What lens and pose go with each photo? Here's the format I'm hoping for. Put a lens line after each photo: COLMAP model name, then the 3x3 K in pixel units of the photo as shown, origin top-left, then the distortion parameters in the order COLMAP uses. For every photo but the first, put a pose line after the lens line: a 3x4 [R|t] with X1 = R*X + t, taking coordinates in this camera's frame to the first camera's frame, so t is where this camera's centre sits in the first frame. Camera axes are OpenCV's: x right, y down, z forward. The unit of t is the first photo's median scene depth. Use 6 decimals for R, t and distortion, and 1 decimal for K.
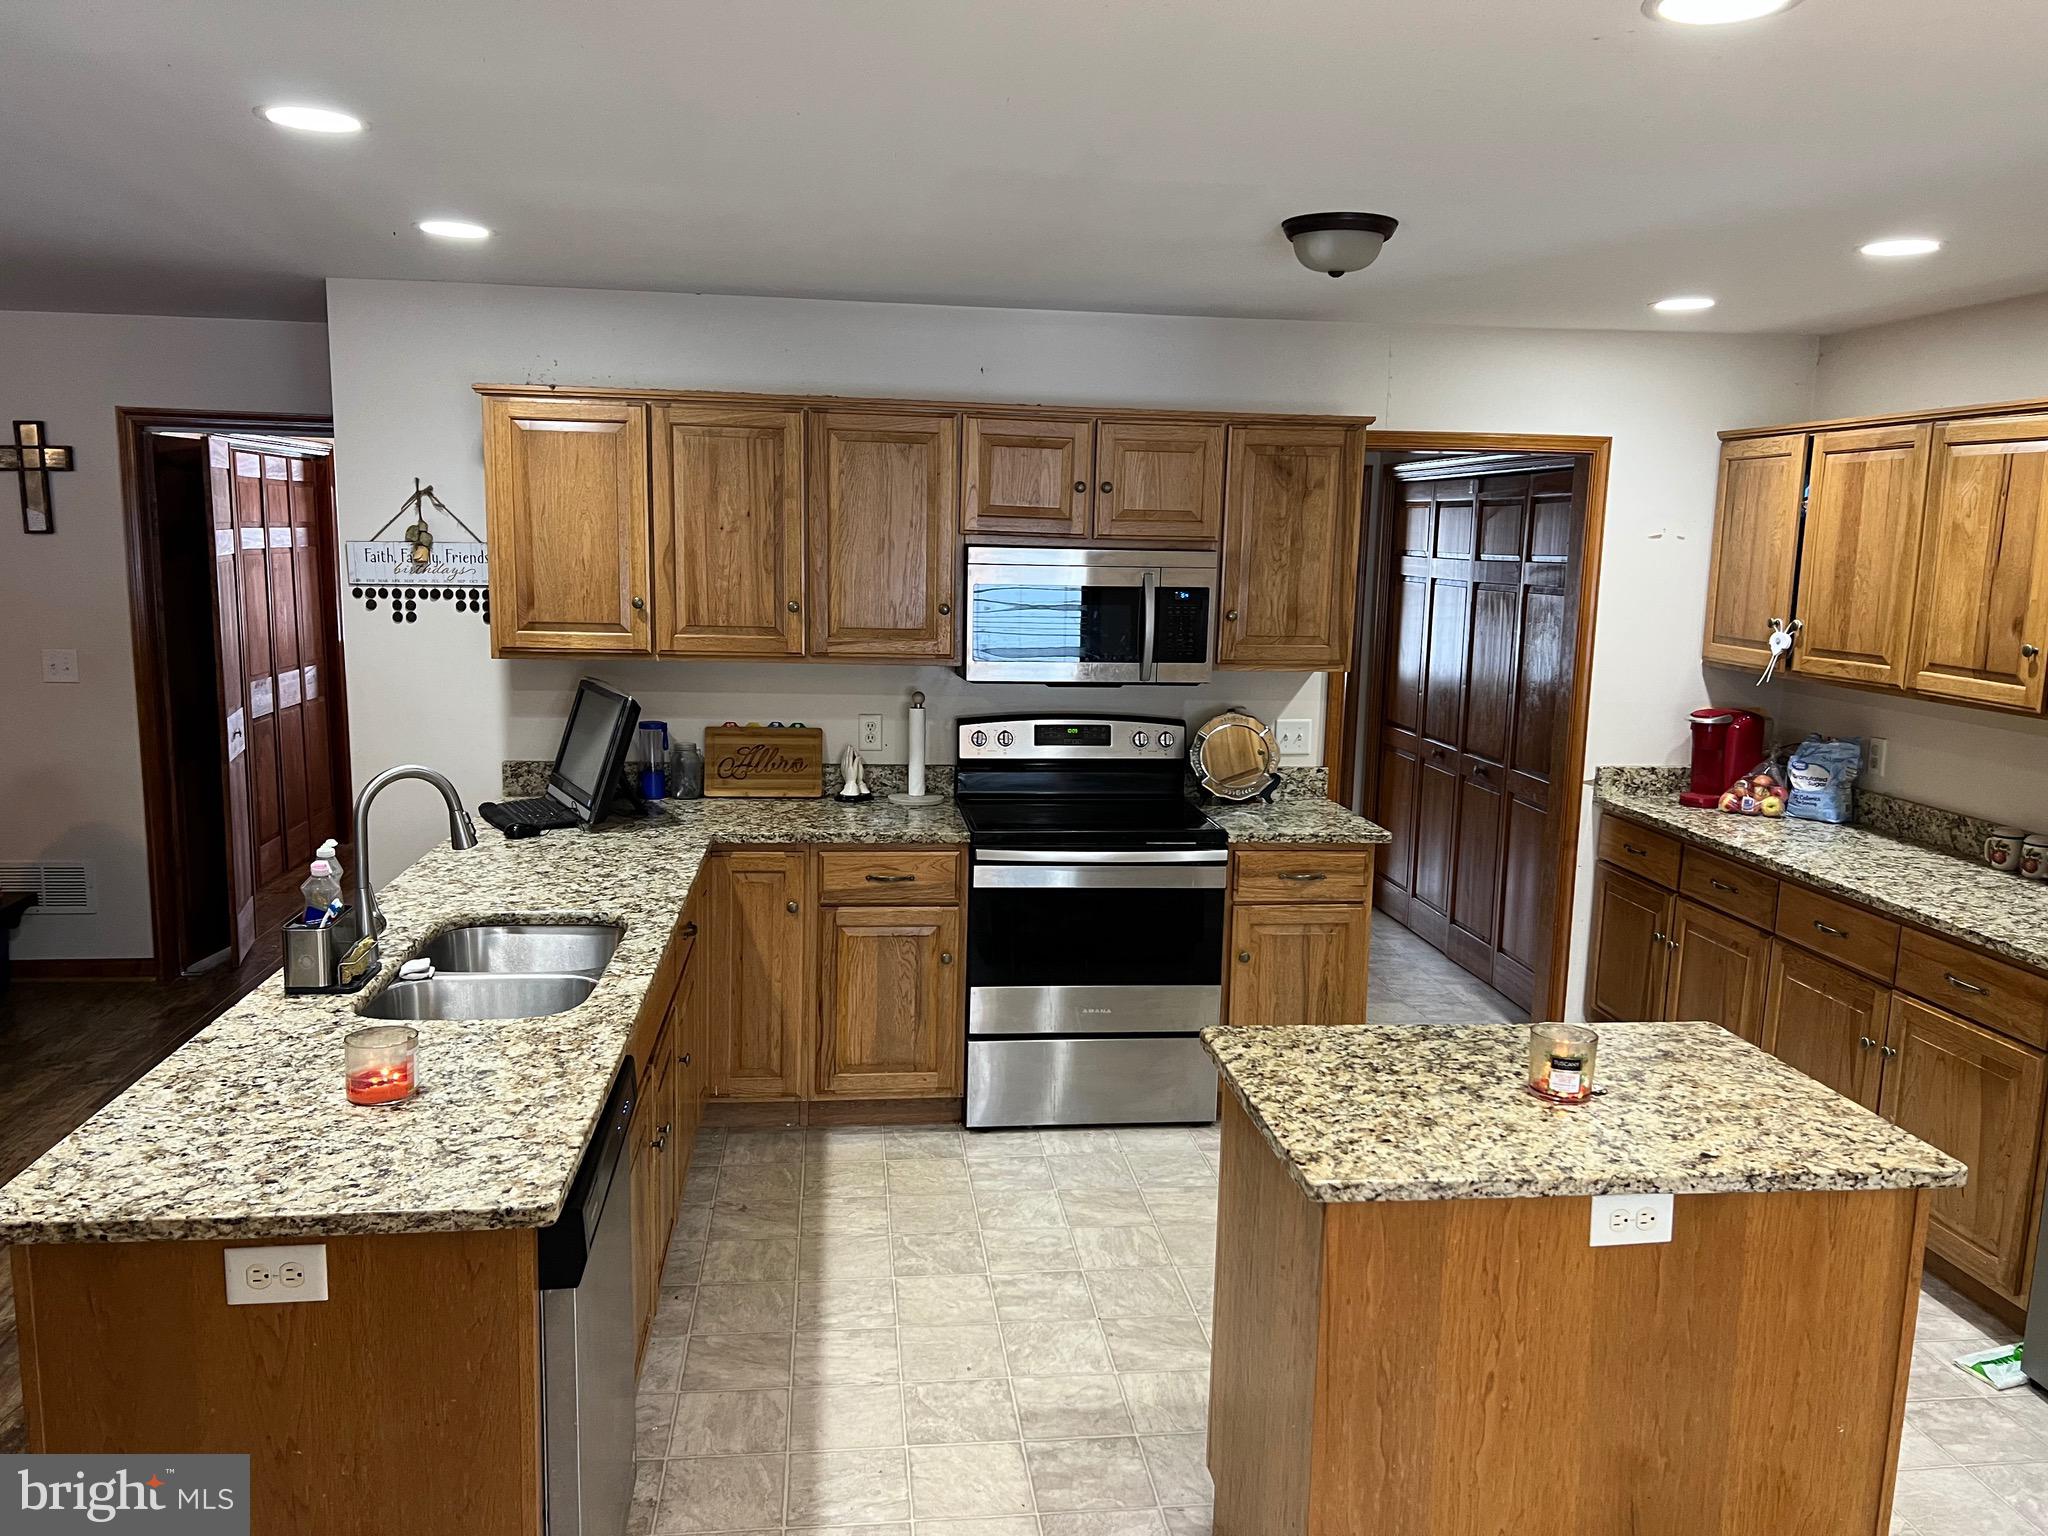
lens RADIAL K [[1535.6, 0, 1018.8], [0, 1535.6, 777.6], [0, 0, 1]] dist [0.051432, -0.060099]
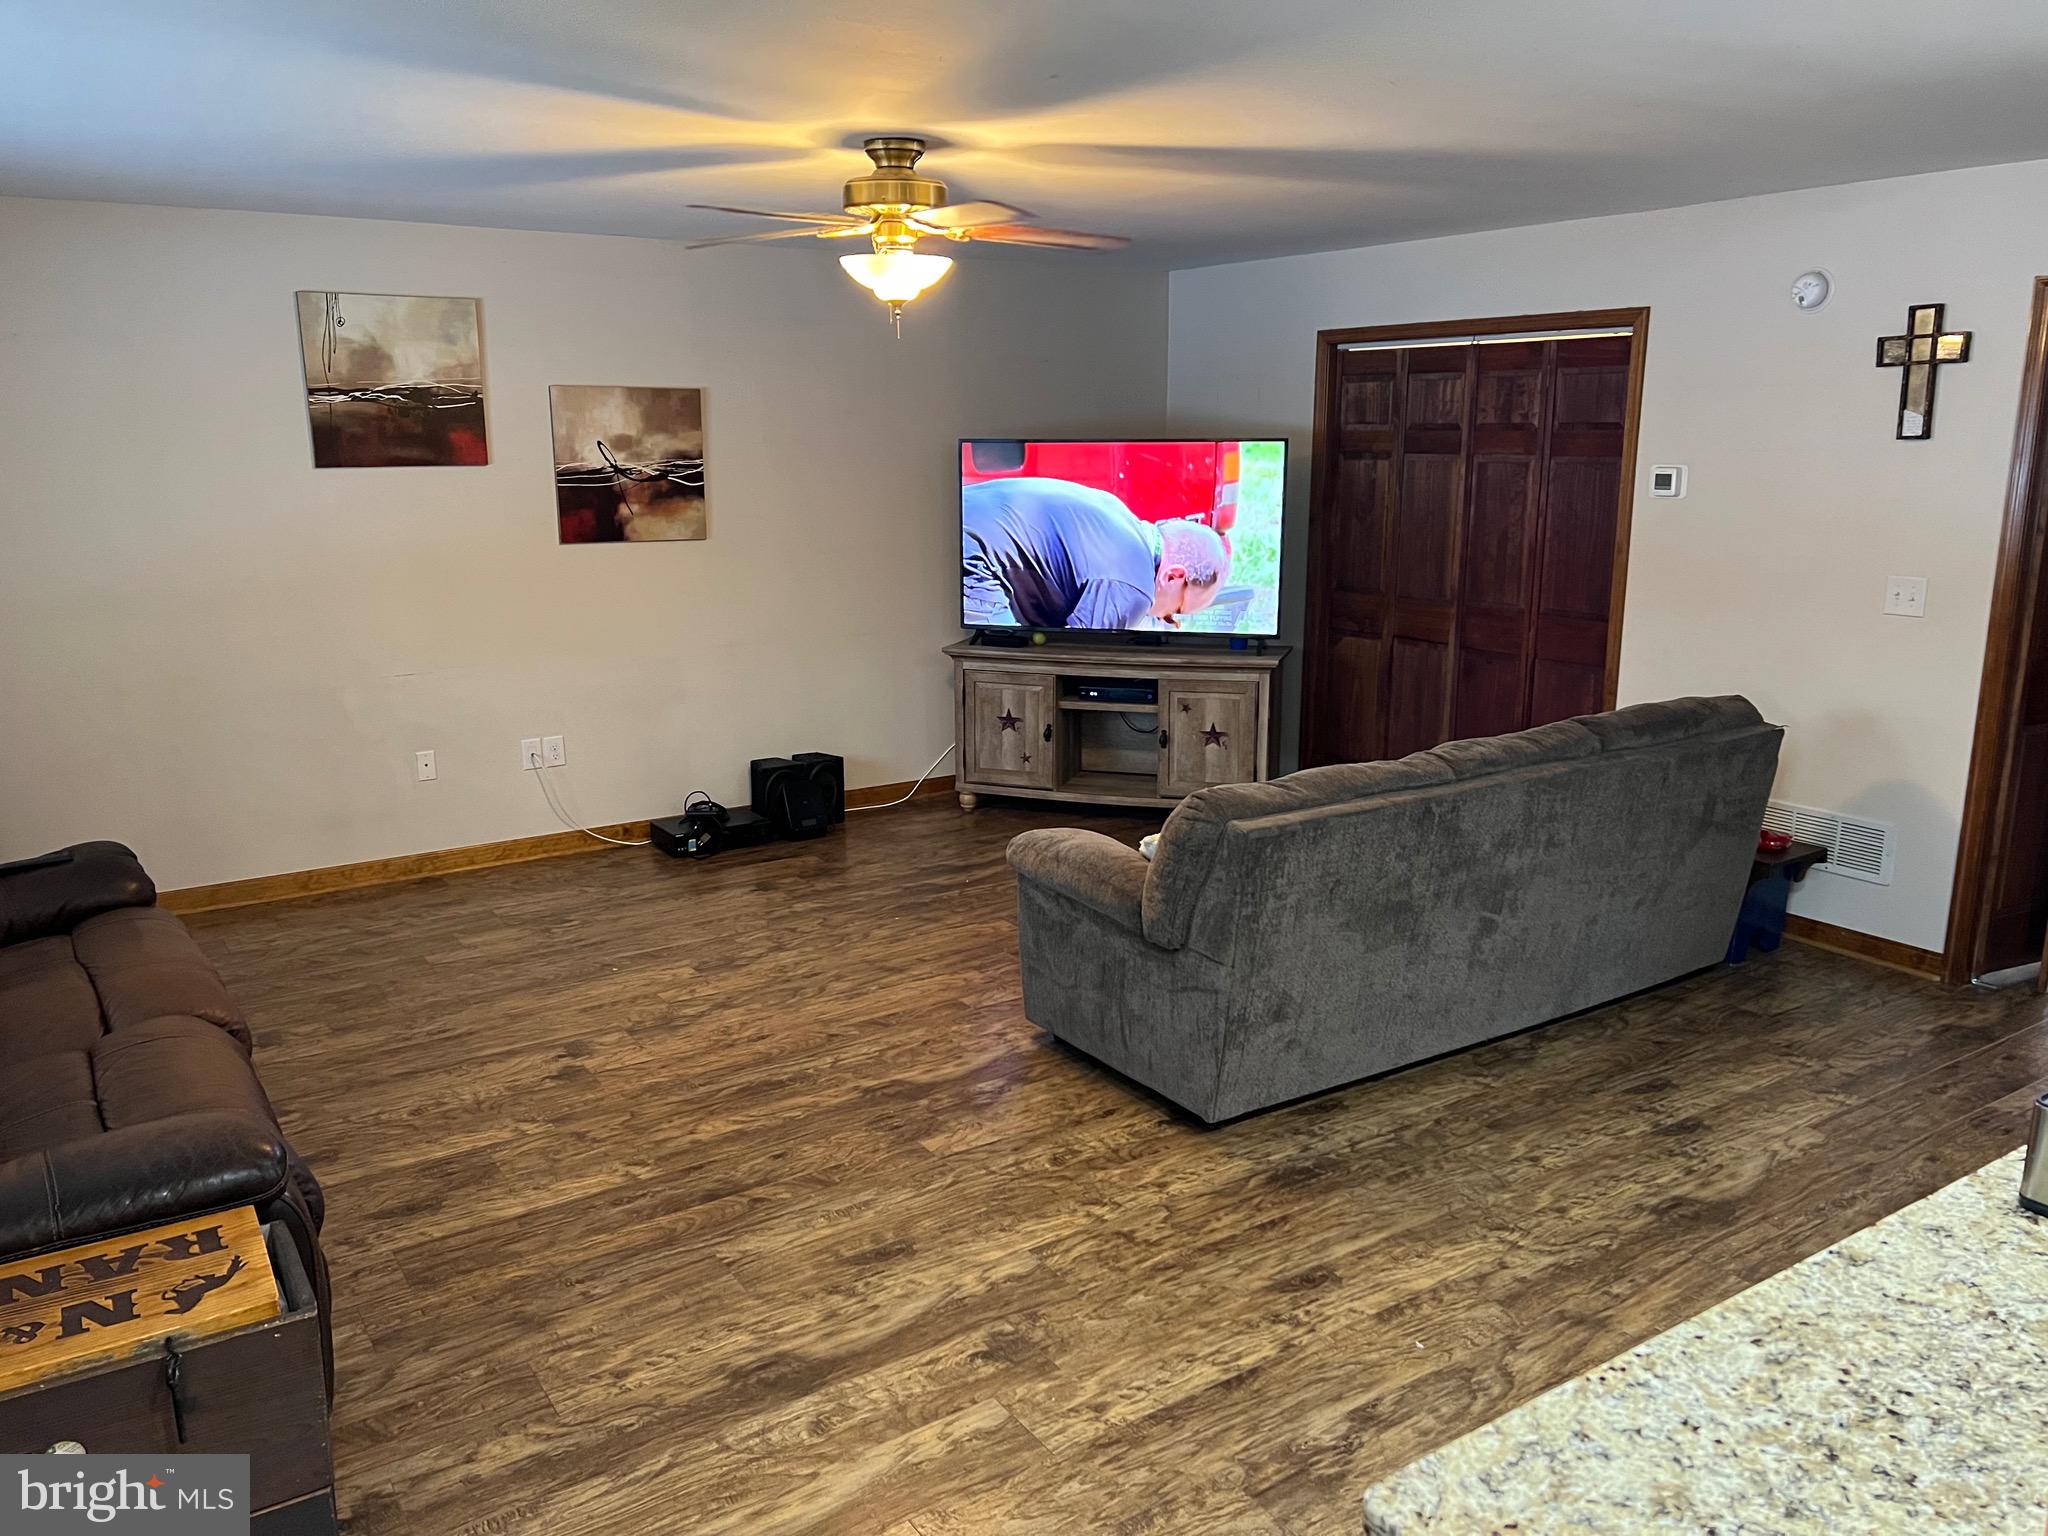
lens RADIAL K [[1539.4, 0, 1034.3], [0, 1539.4, 770.9], [0, 0, 1]] dist [0.051455, -0.071379]
pose [[0.457003, 0.174587, -0.872163, -0.108064], [-0.129218, 0.983176, 0.129101, -0.037152], [0.880029, 0.053700, 0.471874, 0.263222]]
